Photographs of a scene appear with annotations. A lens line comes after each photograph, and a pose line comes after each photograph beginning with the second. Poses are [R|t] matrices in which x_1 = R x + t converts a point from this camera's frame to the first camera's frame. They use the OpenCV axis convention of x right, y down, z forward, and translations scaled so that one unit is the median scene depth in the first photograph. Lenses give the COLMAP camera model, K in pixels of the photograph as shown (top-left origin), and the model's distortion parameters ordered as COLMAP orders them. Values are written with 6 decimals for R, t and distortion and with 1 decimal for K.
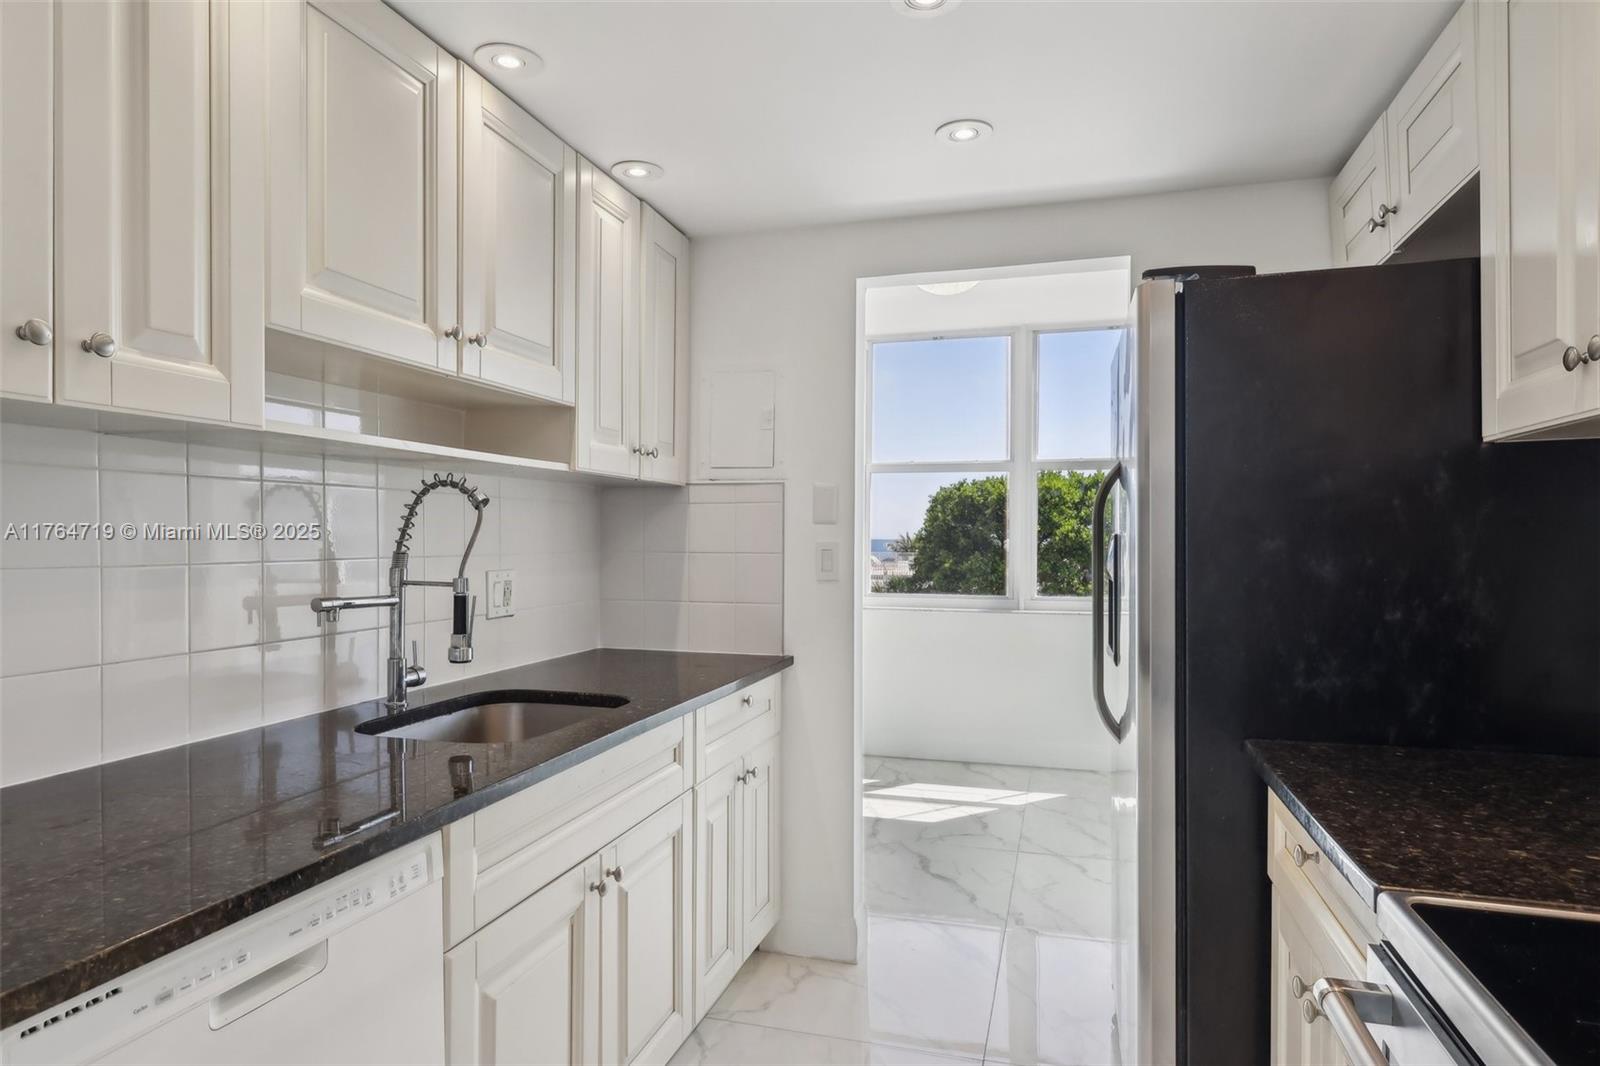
lens RADIAL K [[919.4, 0, 796.4], [0, 919.4, 541.6], [0, 0, 1]] dist [0.010592, 0.000849]
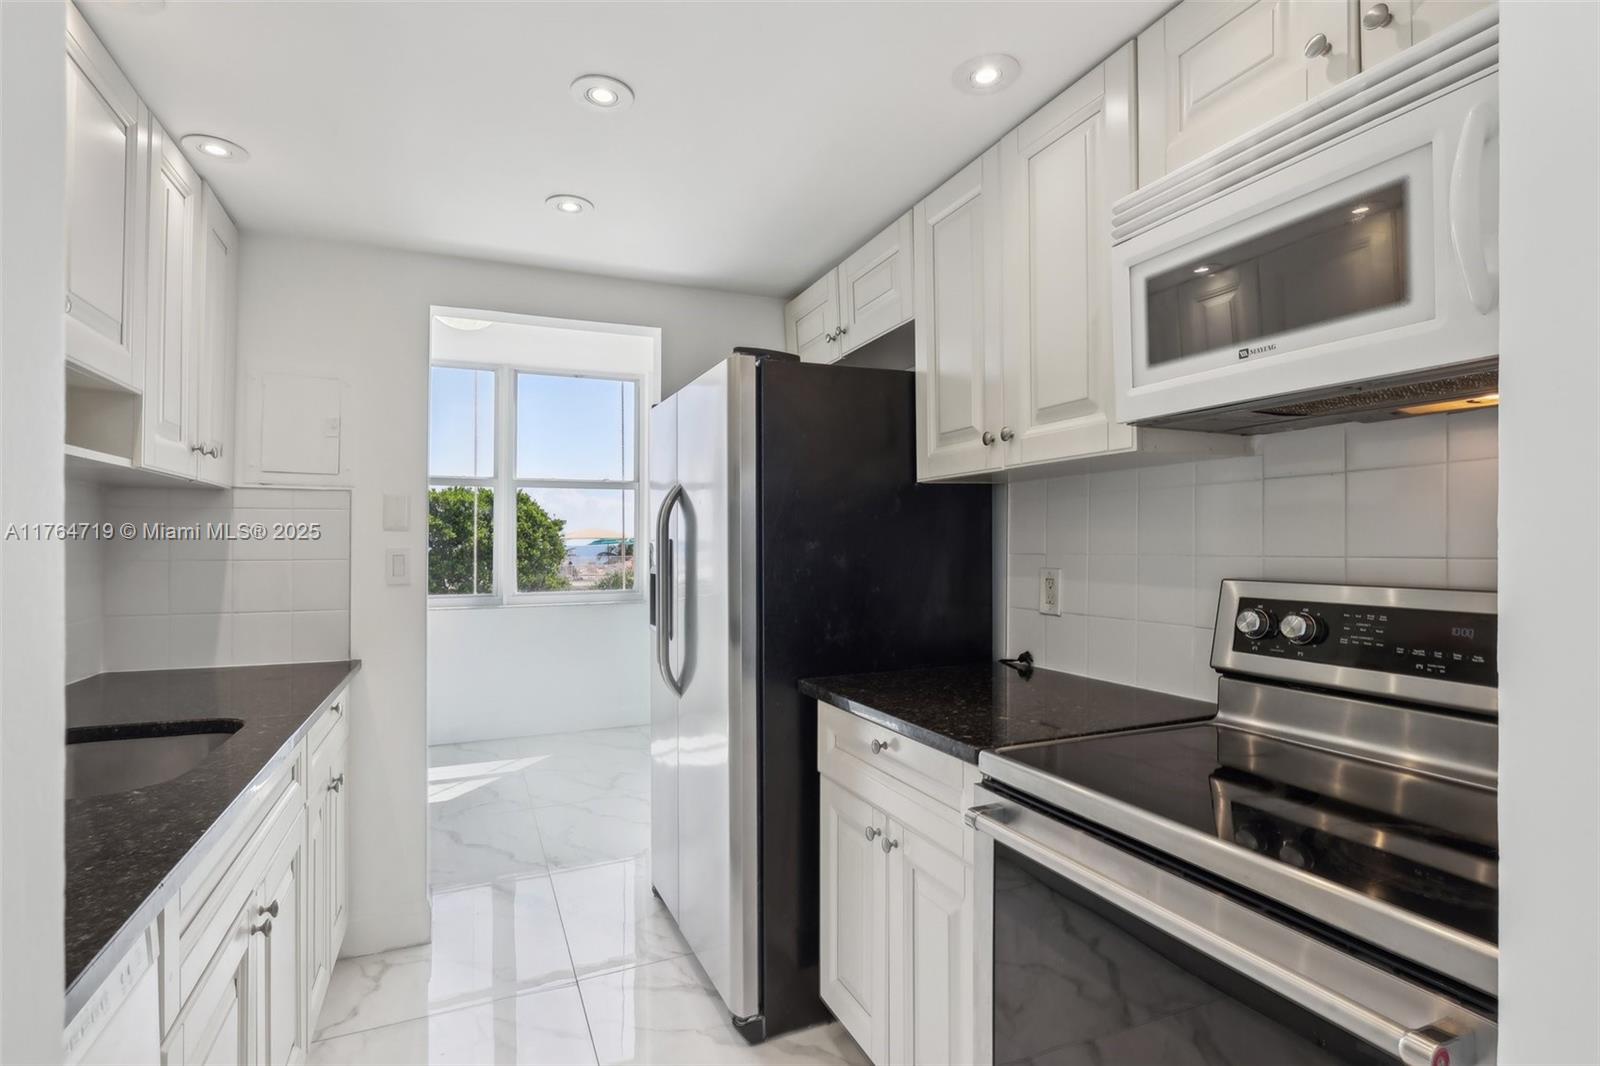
lens RADIAL K [[757.5, 0, 777.3], [0, 757.5, 525.5], [0, 0, 1]] dist [-0.002166, 0.003324]
pose [[0.783375, 0.007556, 0.621504, -0.178824], [0.009858, 0.999649, -0.024579, 0.000953], [-0.621471, 0.025381, 0.783026, 0.053443]]
